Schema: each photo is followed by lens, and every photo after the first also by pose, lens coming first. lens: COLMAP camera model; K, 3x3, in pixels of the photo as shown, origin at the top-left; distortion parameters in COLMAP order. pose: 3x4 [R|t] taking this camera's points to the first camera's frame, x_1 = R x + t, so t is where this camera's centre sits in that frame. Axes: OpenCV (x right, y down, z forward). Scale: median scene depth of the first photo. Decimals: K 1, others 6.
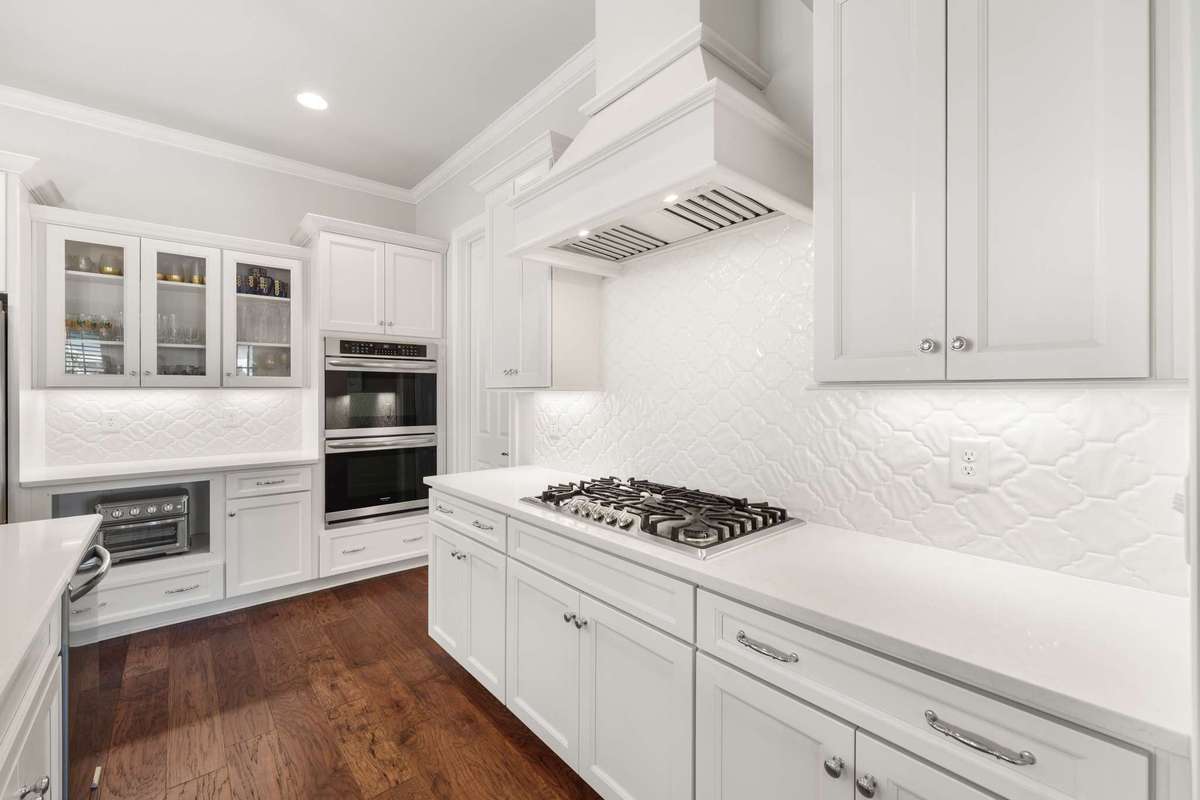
lens RADIAL K [[499.1, 0, 596.4], [0, 499.1, 391.7], [0, 0, 1]] dist [0.001098, -0.000433]
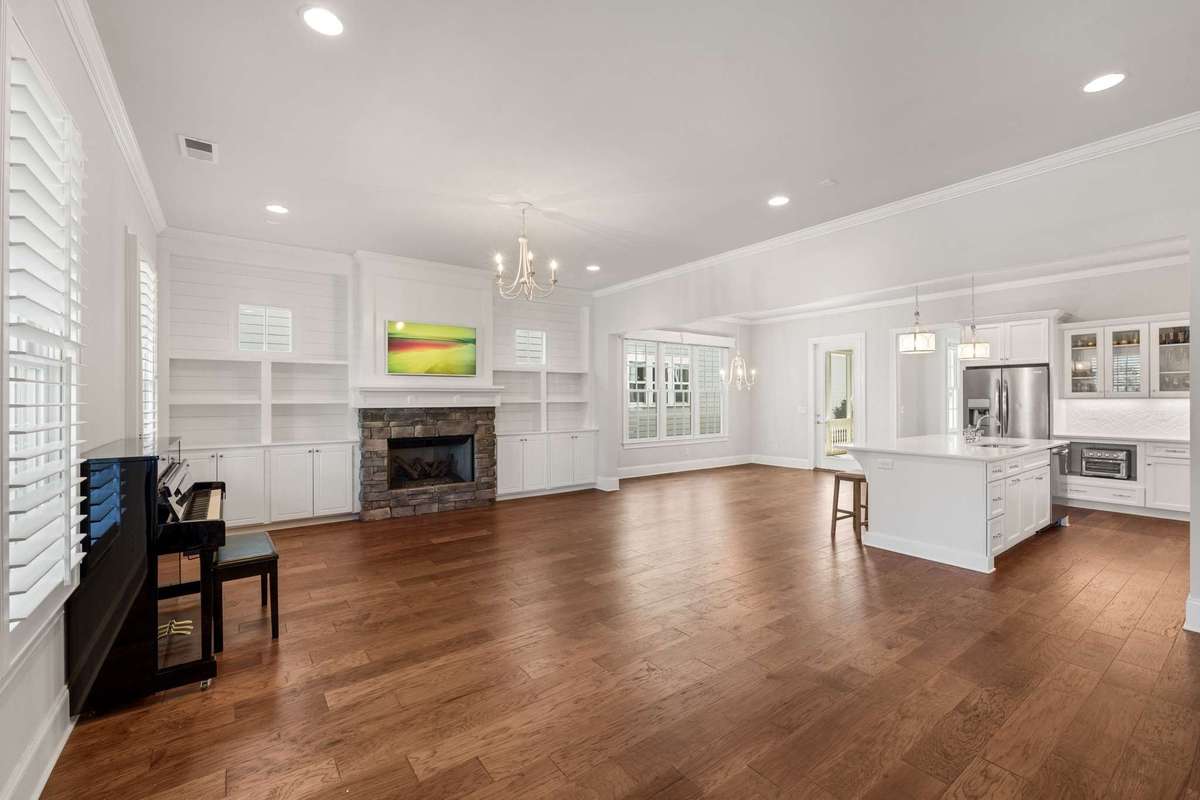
lens RADIAL K [[505.9, 0, 601.6], [0, 505.9, 400.1], [0, 0, 1]] dist [-0.001531, 0.000109]
pose [[-0.074313, 0.005862, -0.997218, 1.379108], [0.005147, 0.999972, 0.005495, -0.022532], [0.997222, -0.004724, -0.074341, -0.963086]]
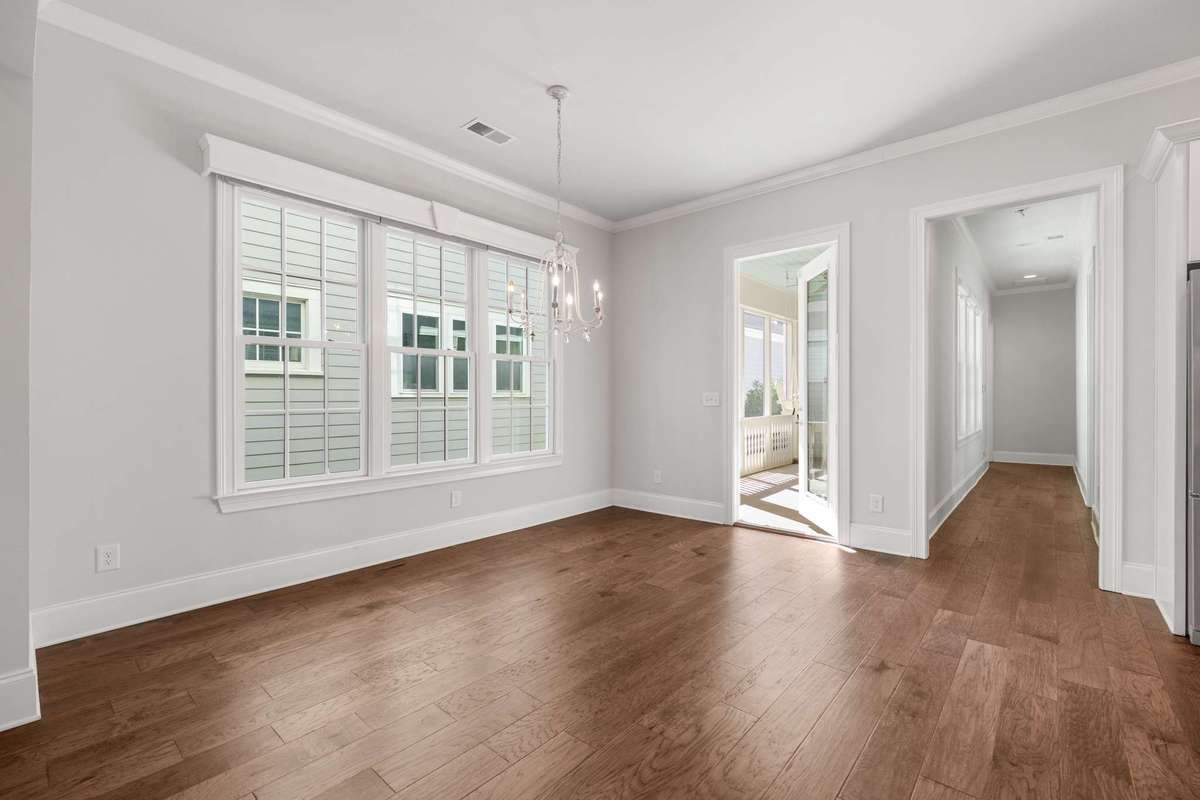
lens RADIAL K [[522.9, 0, 603.8], [0, 522.9, 392.8], [0, 0, 1]] dist [0.002133, -0.000594]
pose [[0.141652, -0.003595, -0.989910, -0.481752], [0.000761, 0.999994, -0.003523, 0.054547], [0.989916, -0.000254, 0.141653, -0.457379]]
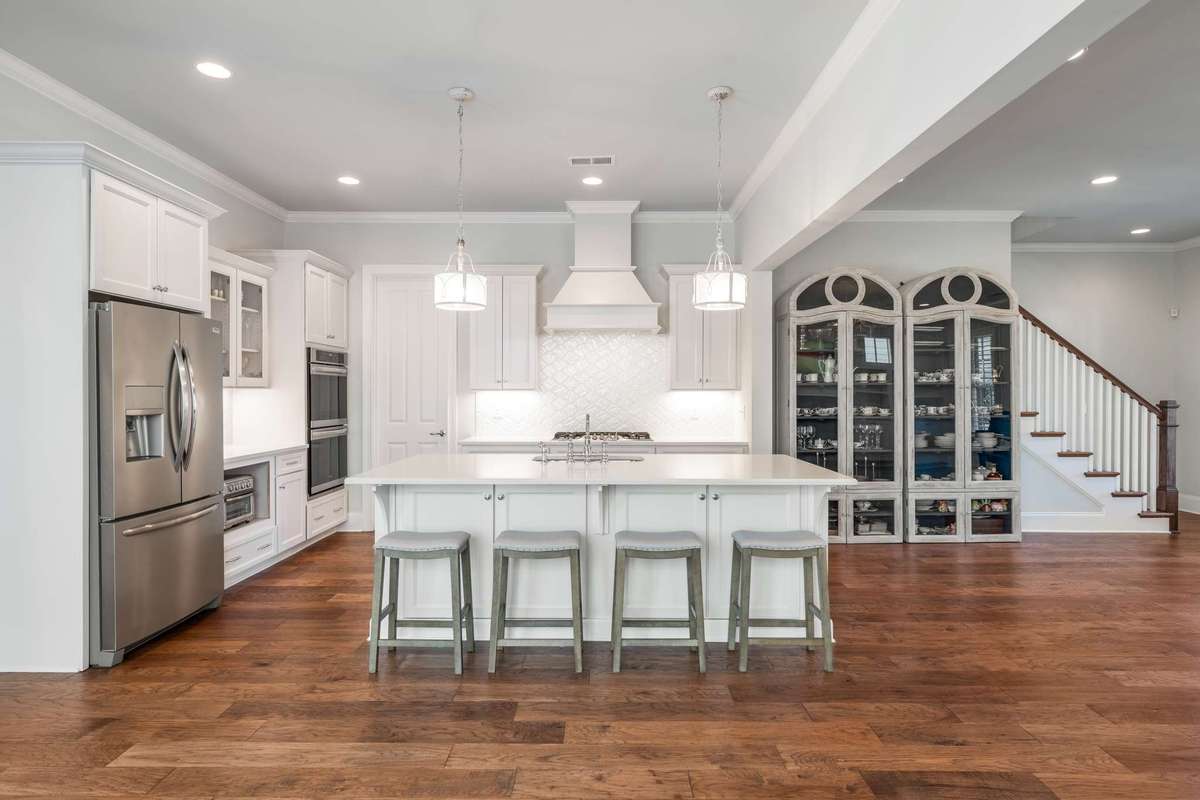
lens RADIAL K [[637.5, 0, 595.8], [0, 637.5, 401.9], [0, 0, 1]] dist [-0.000629, -0.000877]
pose [[0.669096, -0.007702, 0.743136, -1.419451], [-0.002871, 0.999912, 0.012948, 0.005399], [-0.743170, -0.010797, 0.669015, -0.689812]]
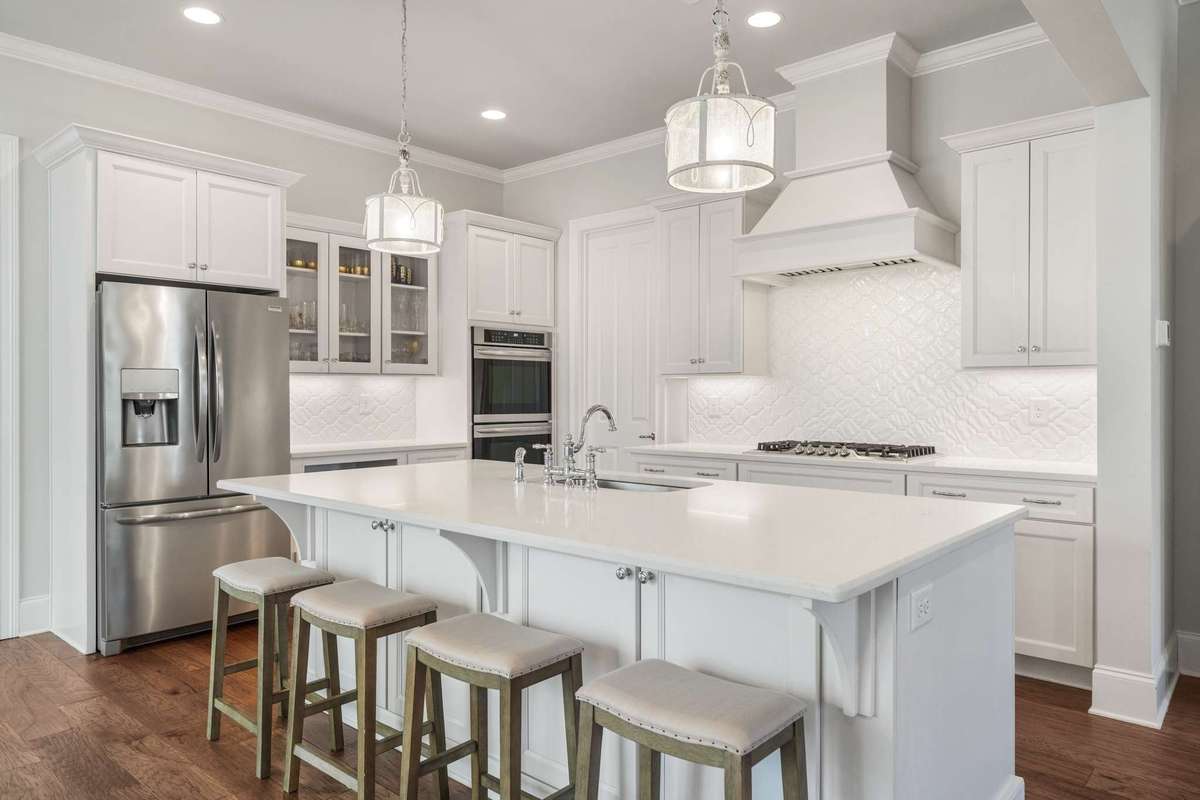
lens RADIAL K [[776.3, 0, 601.9], [0, 776.3, 399.5], [0, 0, 1]] dist [0.000837, 0.002178]
pose [[0.991400, -0.001013, 0.130862, -0.553997], [-0.000219, 0.999956, 0.009401, 0.032345], [-0.130865, -0.009349, 0.991356, -0.736688]]
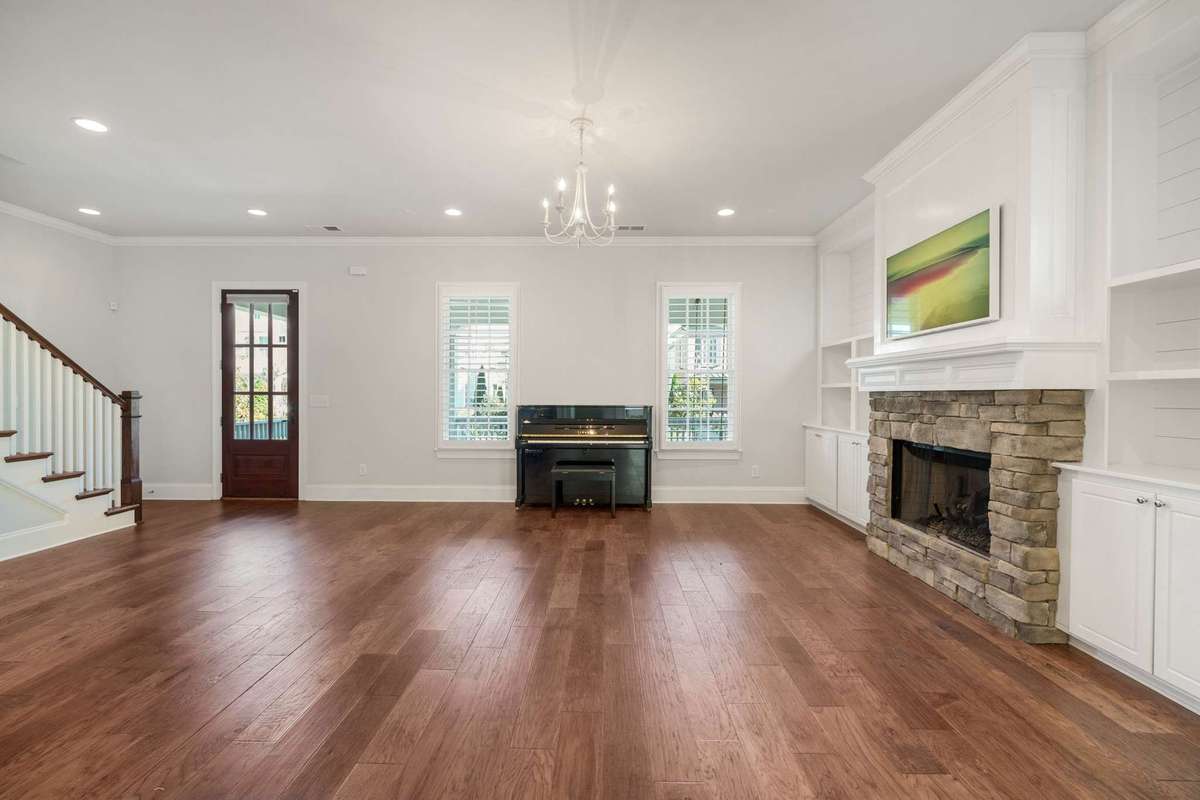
lens RADIAL K [[522.9, 0, 599.1], [0, 522.9, 397.9], [0, 0, 1]] dist [0.002133, -0.000594]
pose [[-0.744774, -0.006522, 0.667285, -0.887122], [-0.004856, 0.999979, 0.004354, 0.029215], [-0.667299, 0.000003, -0.744790, -0.443459]]
